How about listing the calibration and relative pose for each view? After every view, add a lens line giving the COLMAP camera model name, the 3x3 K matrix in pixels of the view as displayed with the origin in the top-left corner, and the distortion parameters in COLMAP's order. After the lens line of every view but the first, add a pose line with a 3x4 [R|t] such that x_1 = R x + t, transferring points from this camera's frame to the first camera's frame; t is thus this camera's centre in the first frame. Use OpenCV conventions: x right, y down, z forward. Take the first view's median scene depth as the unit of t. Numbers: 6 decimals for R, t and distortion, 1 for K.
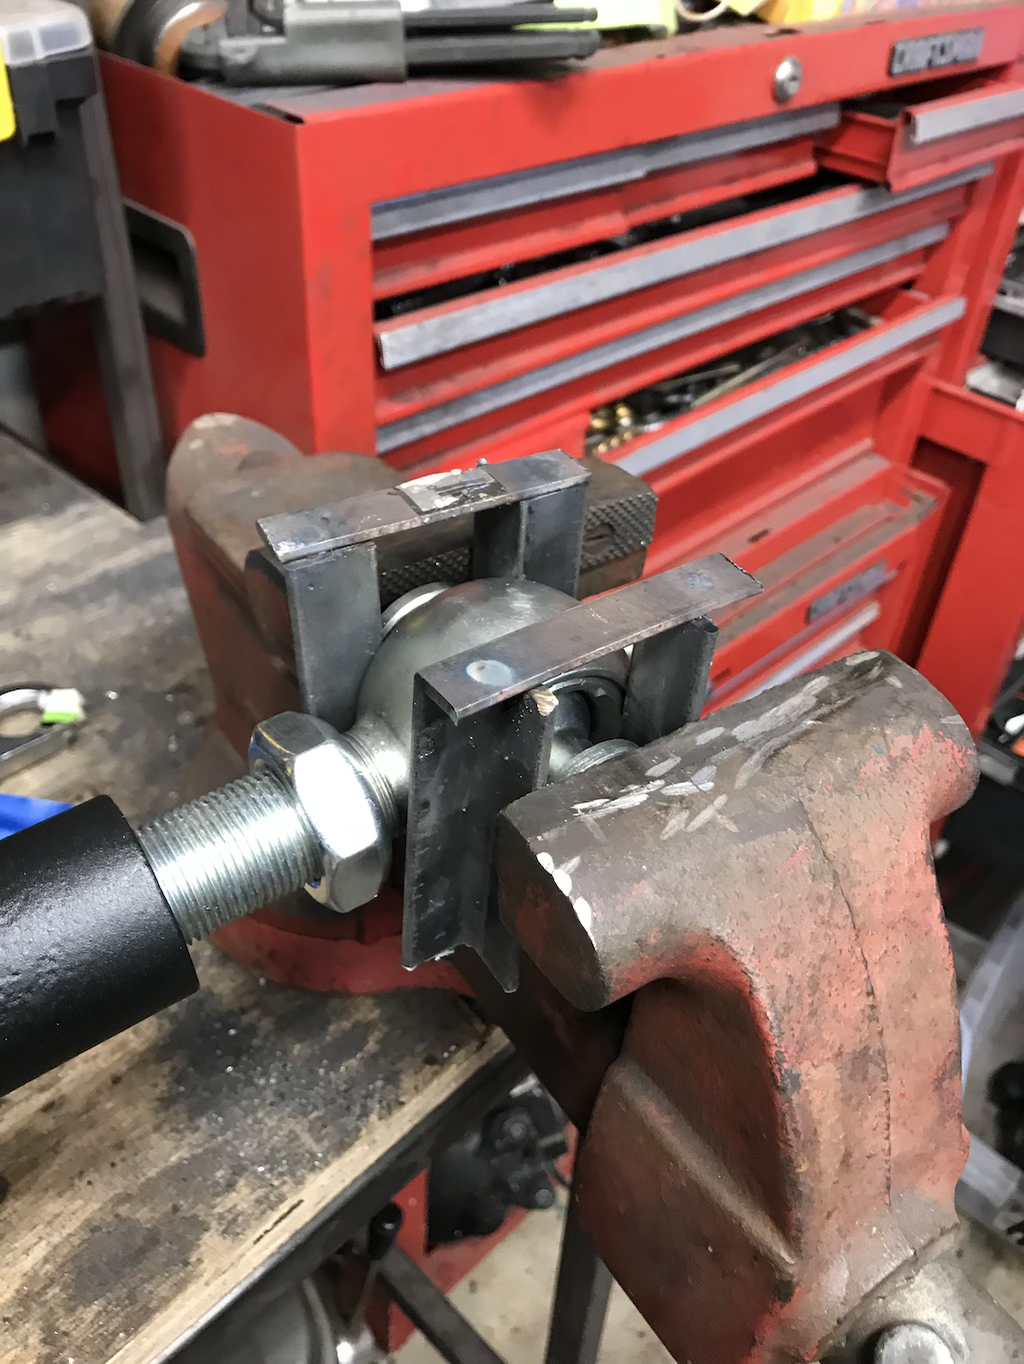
lens RADIAL K [[1143.7, 0, 517.6], [0, 1143.7, 677.8], [0, 0, 1]] dist [0.054324, -0.061783]
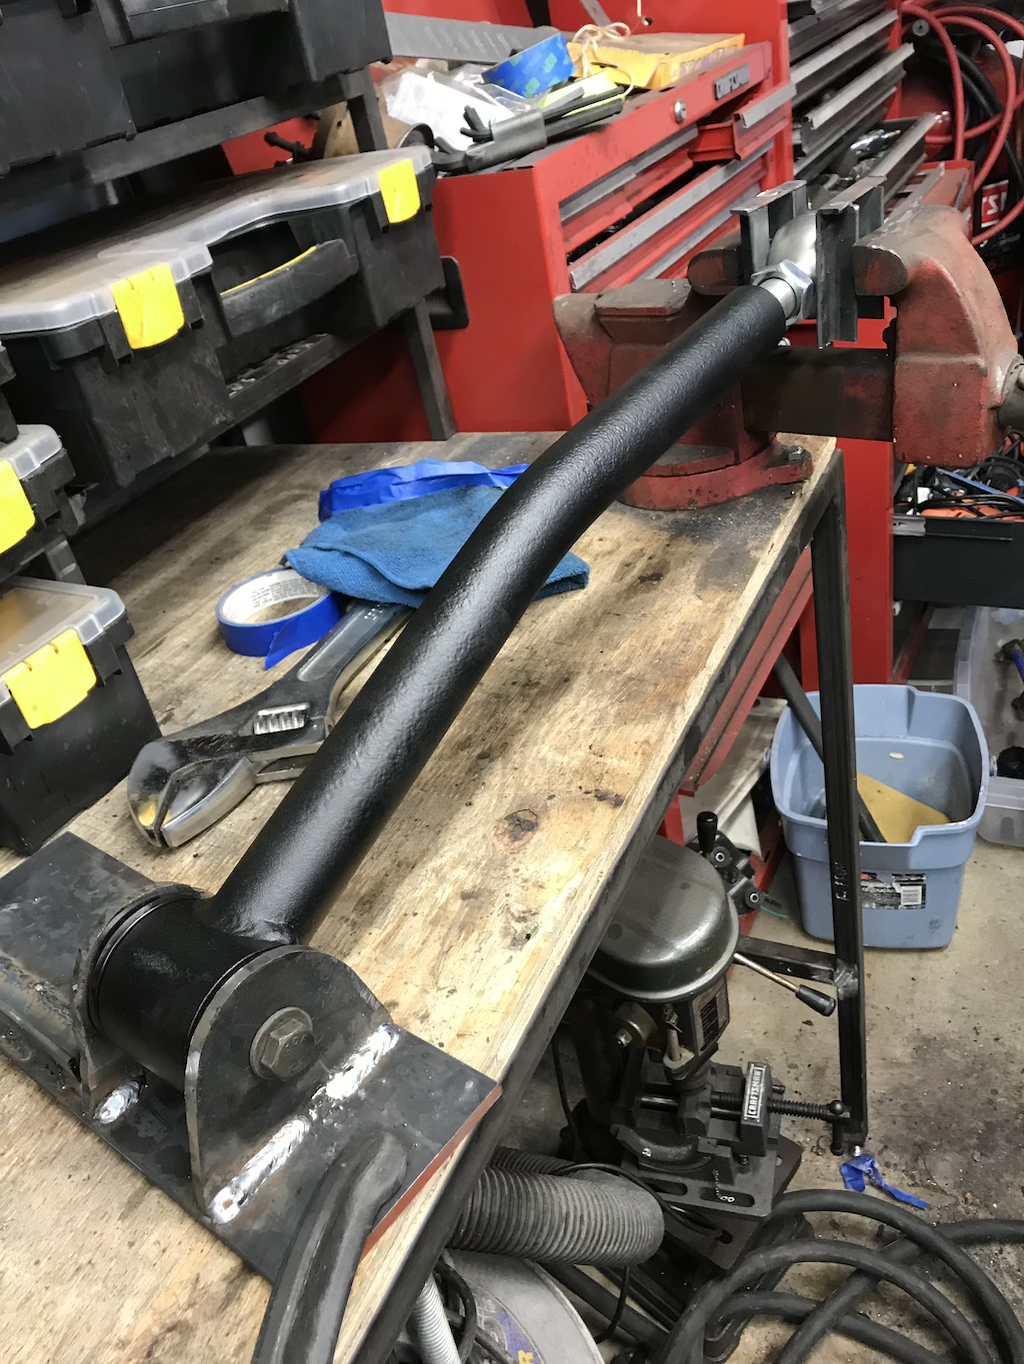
lens RADIAL K [[1143.7, 0, 514.1], [0, 1143.7, 677.0], [0, 0, 1]] dist [0.054324, -0.061783]
pose [[0.922147, -0.360704, 0.139775, -0.532012], [0.376717, 0.919464, -0.112565, 0.373777], [-0.087916, 0.156457, 0.983764, -0.575009]]
